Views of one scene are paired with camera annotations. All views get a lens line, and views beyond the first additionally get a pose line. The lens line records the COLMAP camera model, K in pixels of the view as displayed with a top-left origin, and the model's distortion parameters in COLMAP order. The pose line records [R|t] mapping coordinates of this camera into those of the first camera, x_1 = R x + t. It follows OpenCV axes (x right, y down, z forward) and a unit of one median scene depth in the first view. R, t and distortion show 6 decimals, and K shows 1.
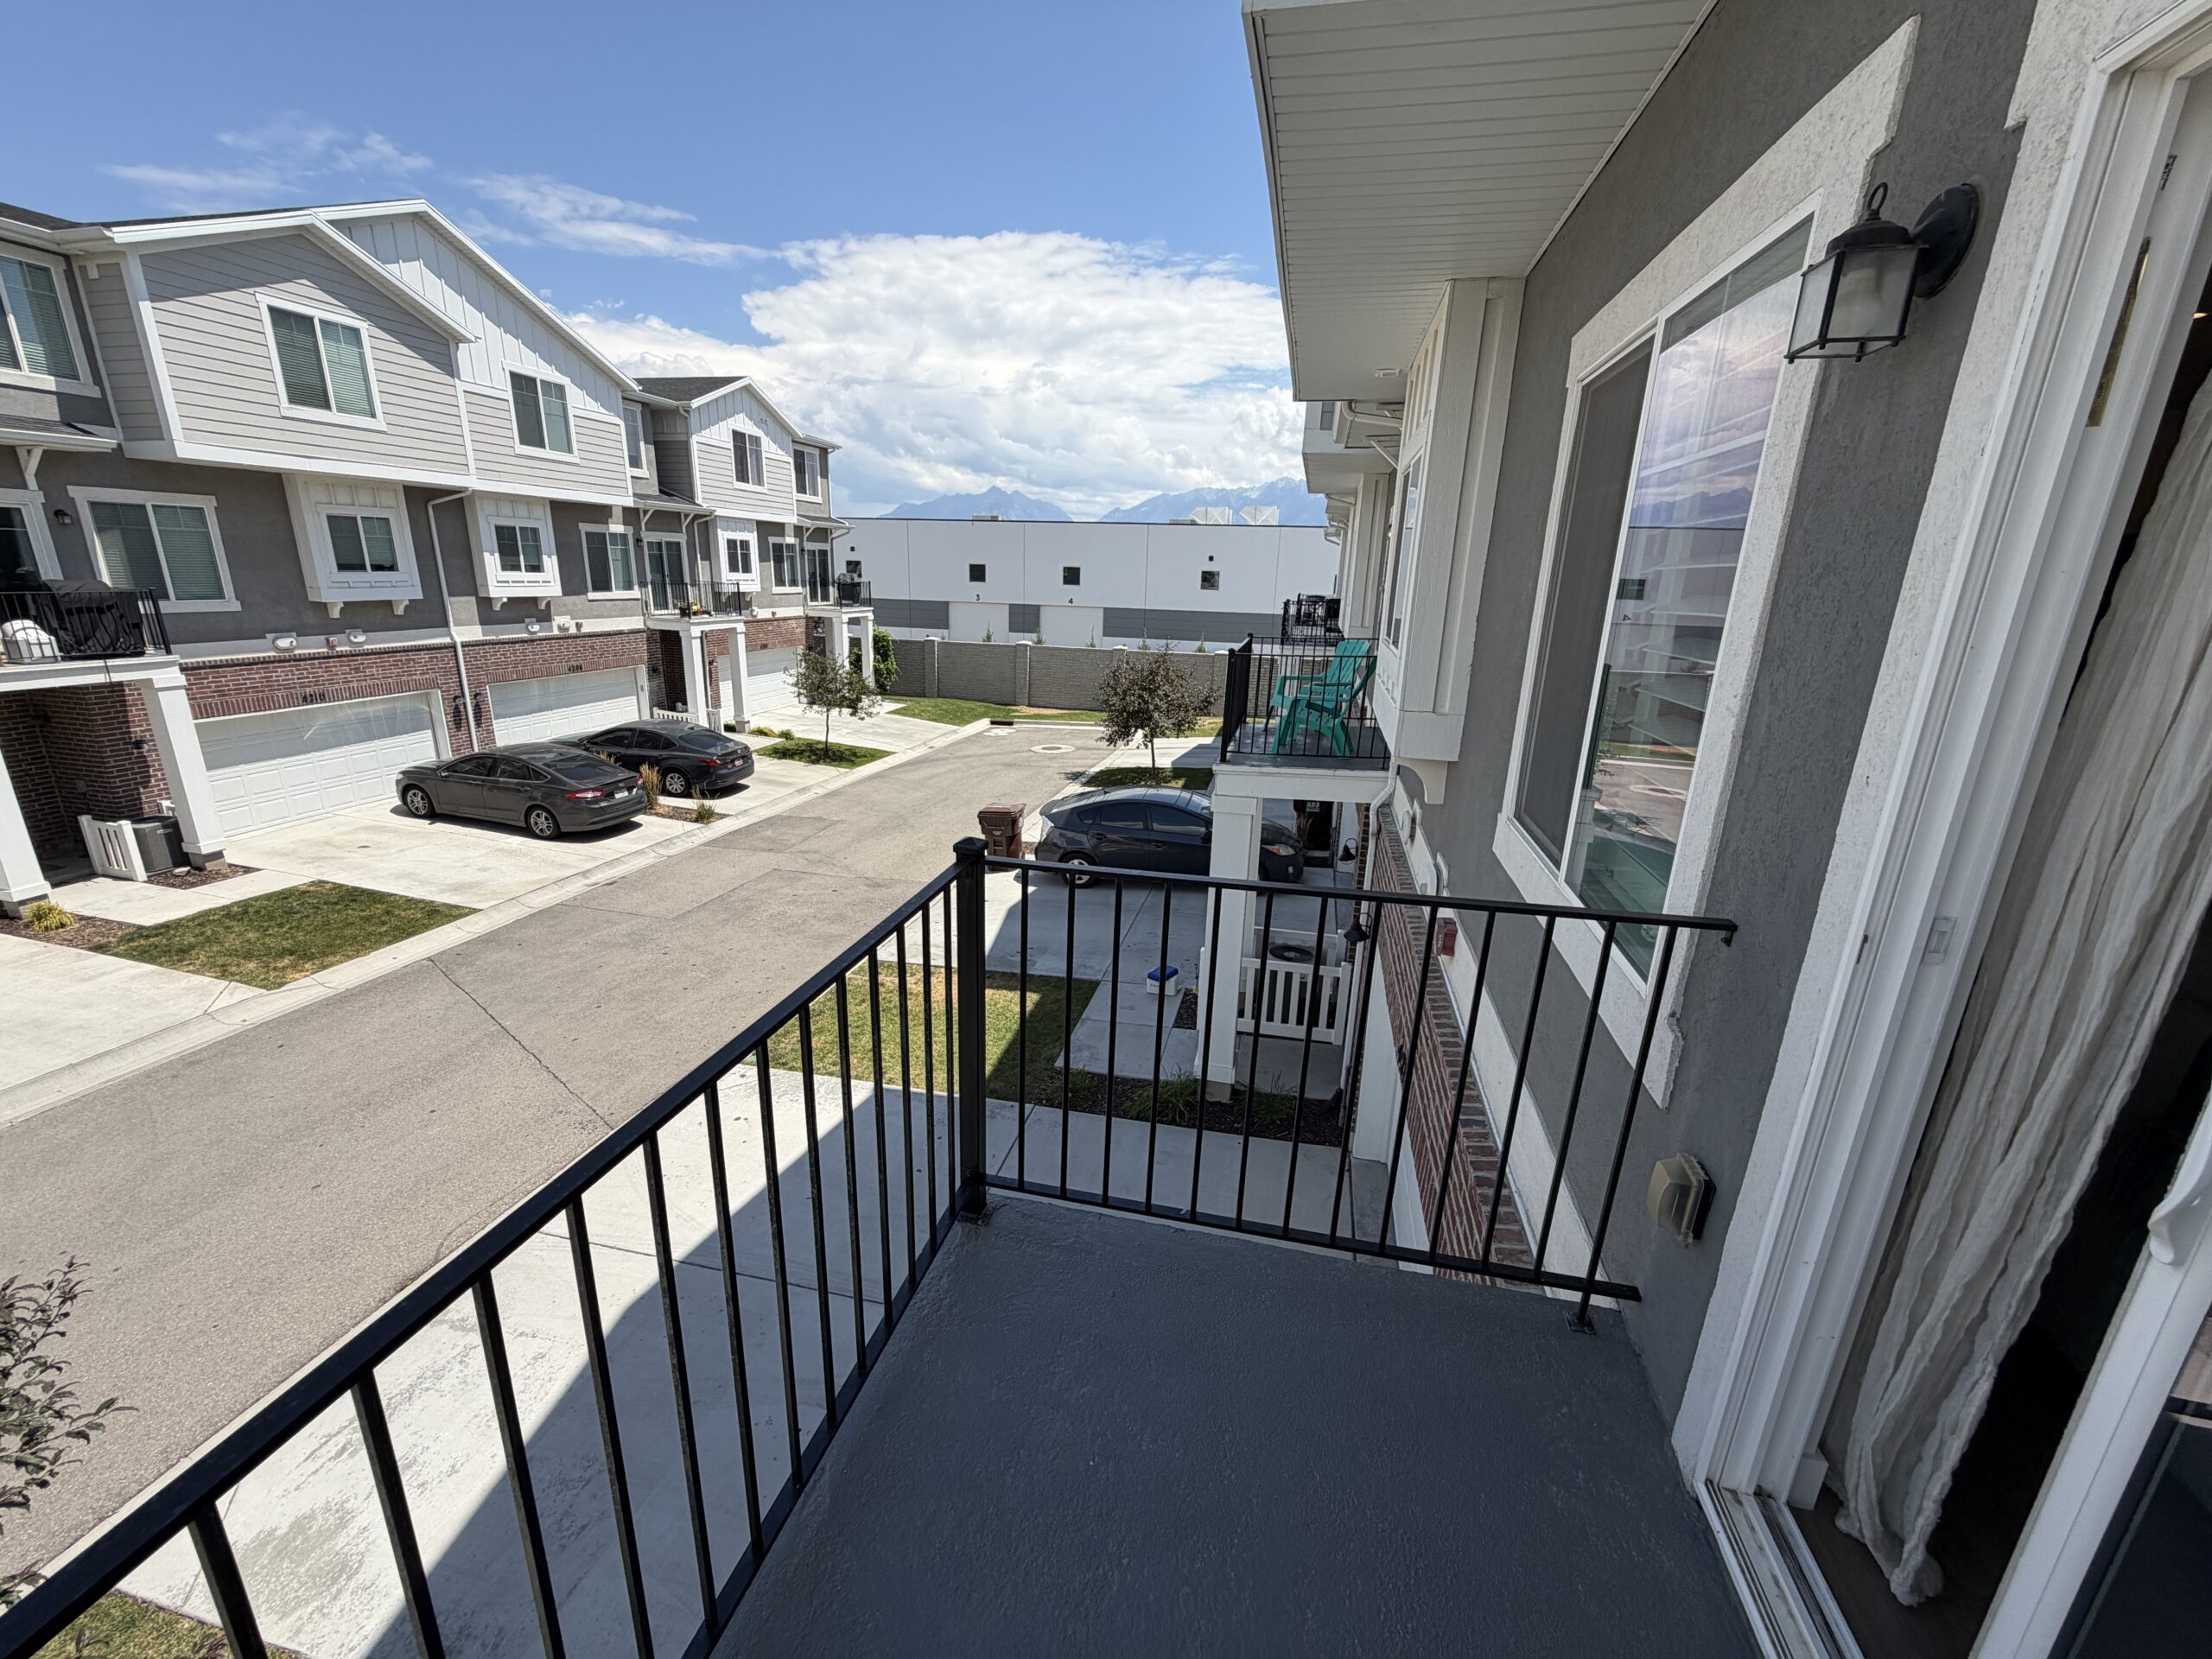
lens RADIAL K [[888.2, 0, 1100.5], [0, 888.2, 825.1], [0, 0, 1]] dist [0.002474, 0.000515]
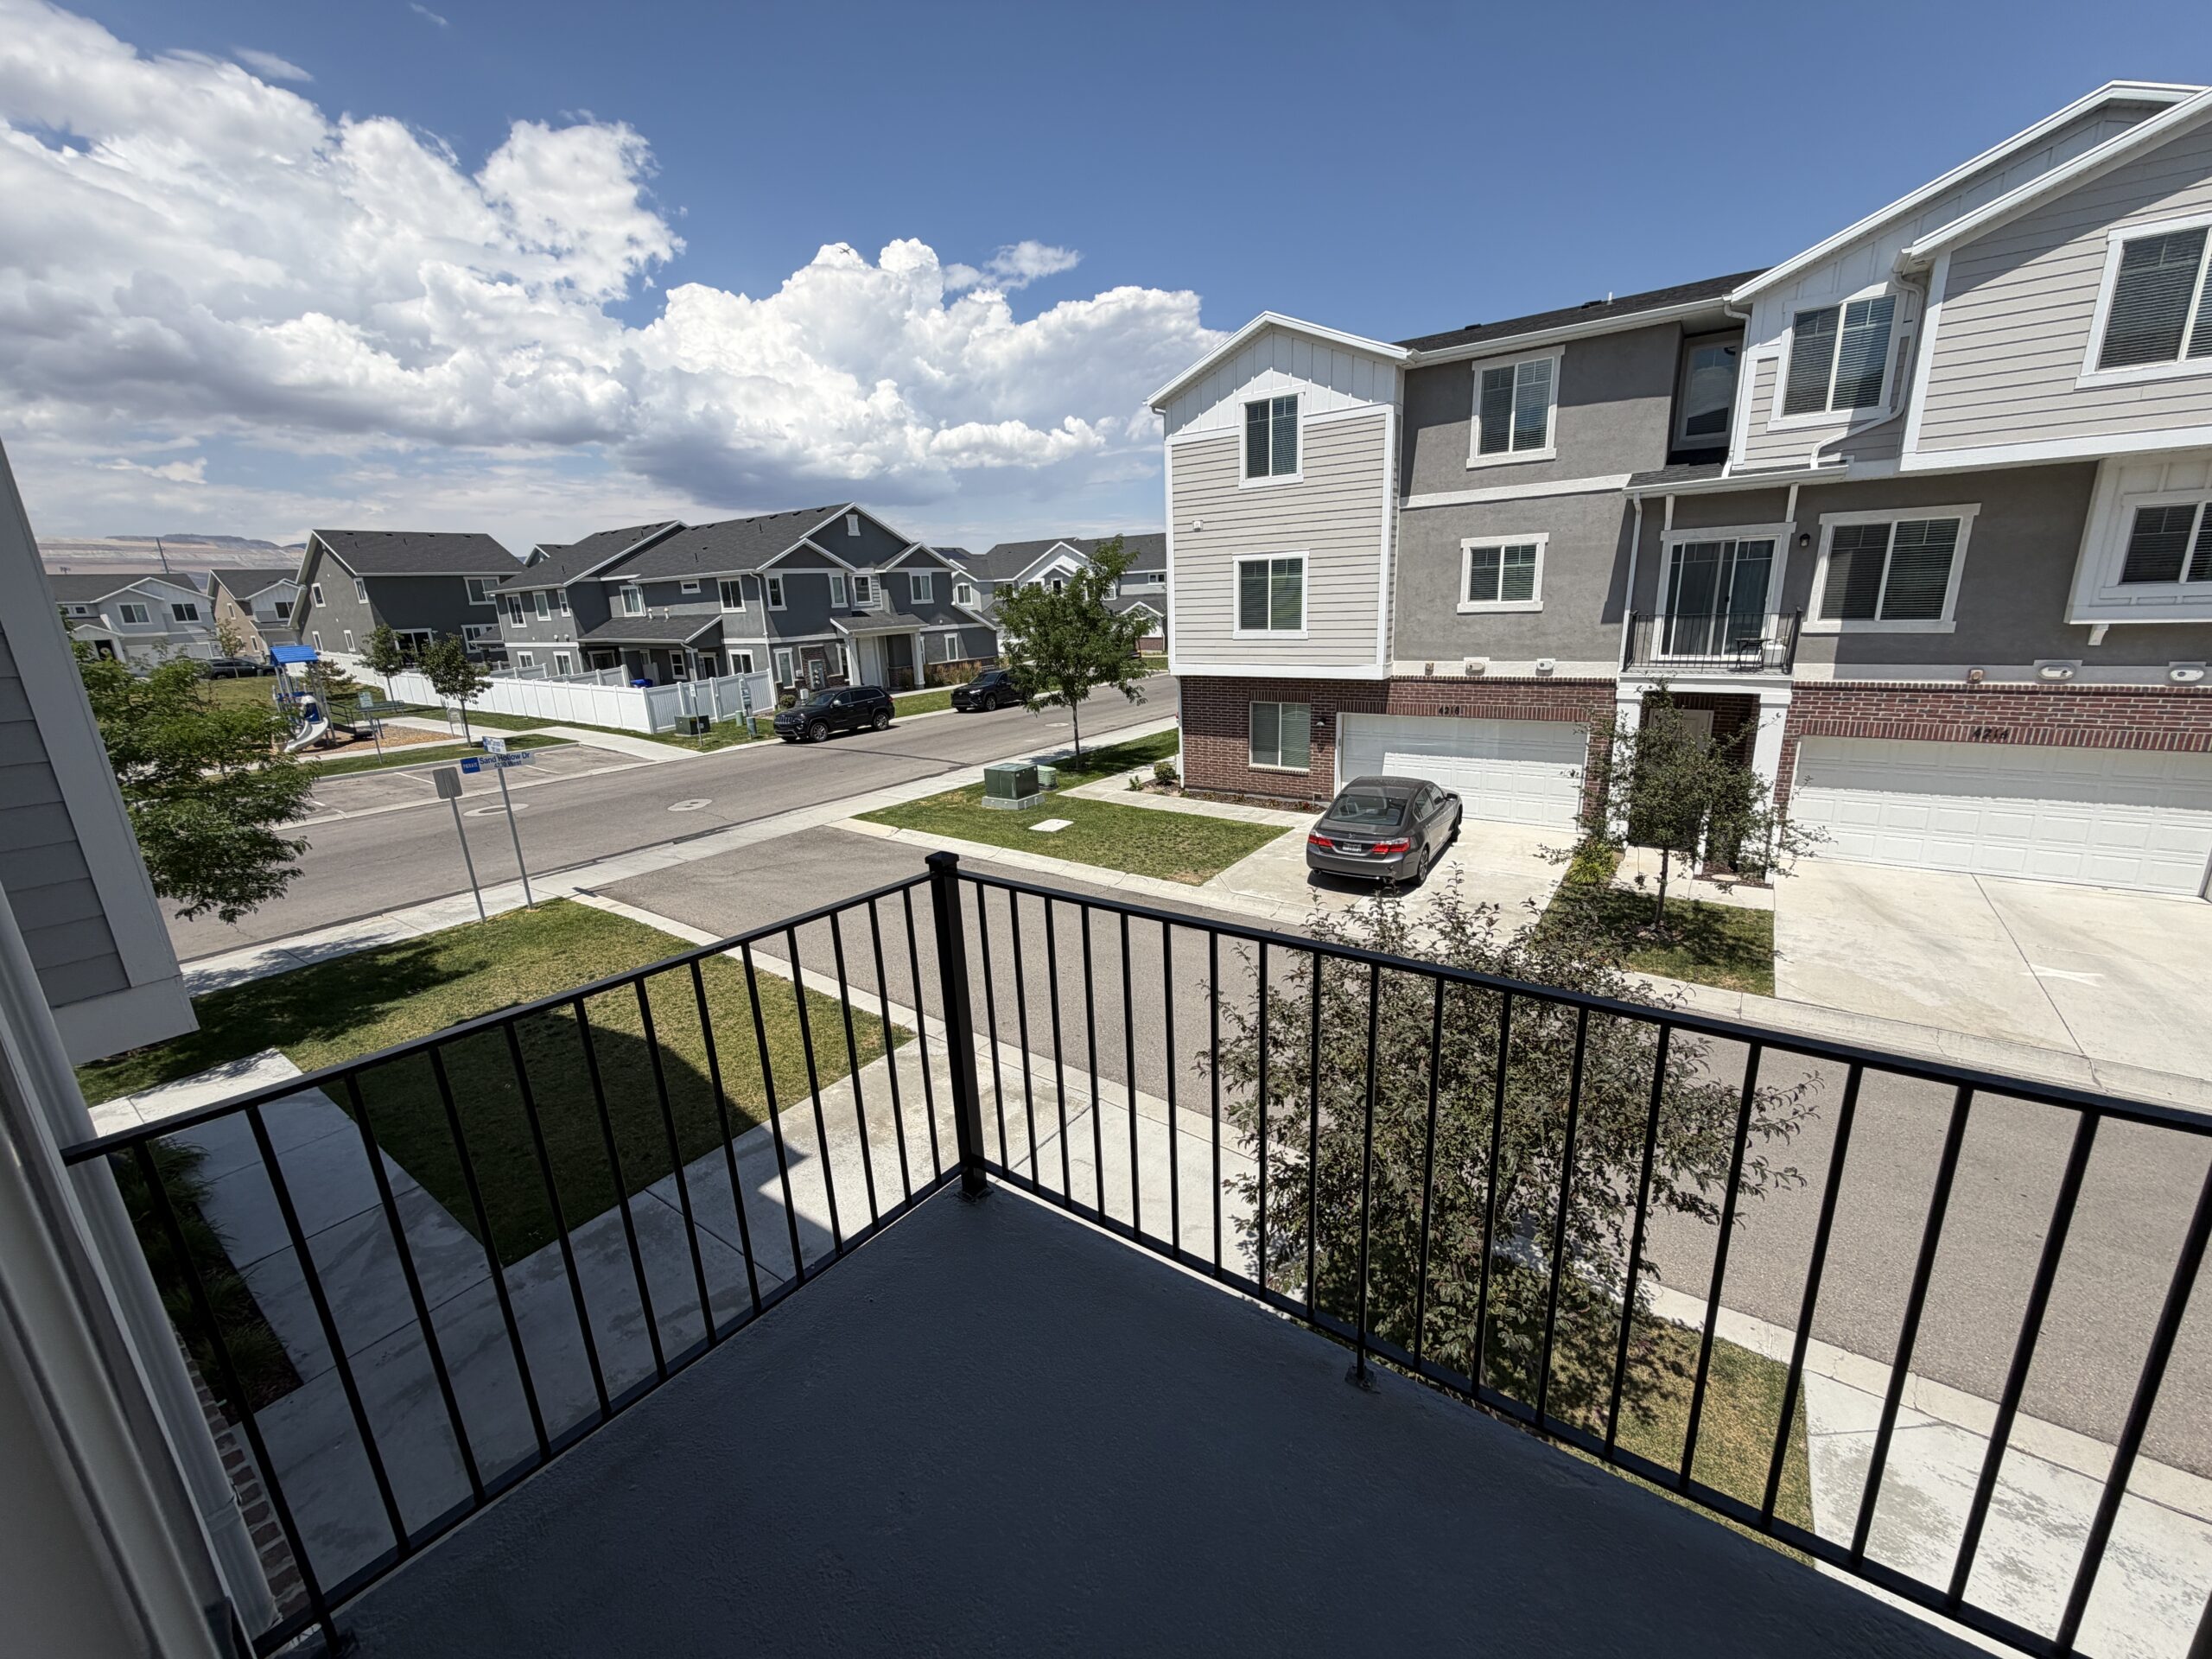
lens RADIAL K [[863.8, 0, 1106.0], [0, 863.8, 829.5], [0, 0, 1]] dist [-0.000171, -0.000104]
pose [[-0.302469, 0.237889, -0.922996, 0.155892], [-0.233604, 0.920320, 0.313752, -0.157835], [0.924090, 0.310515, -0.222797, 0.560419]]
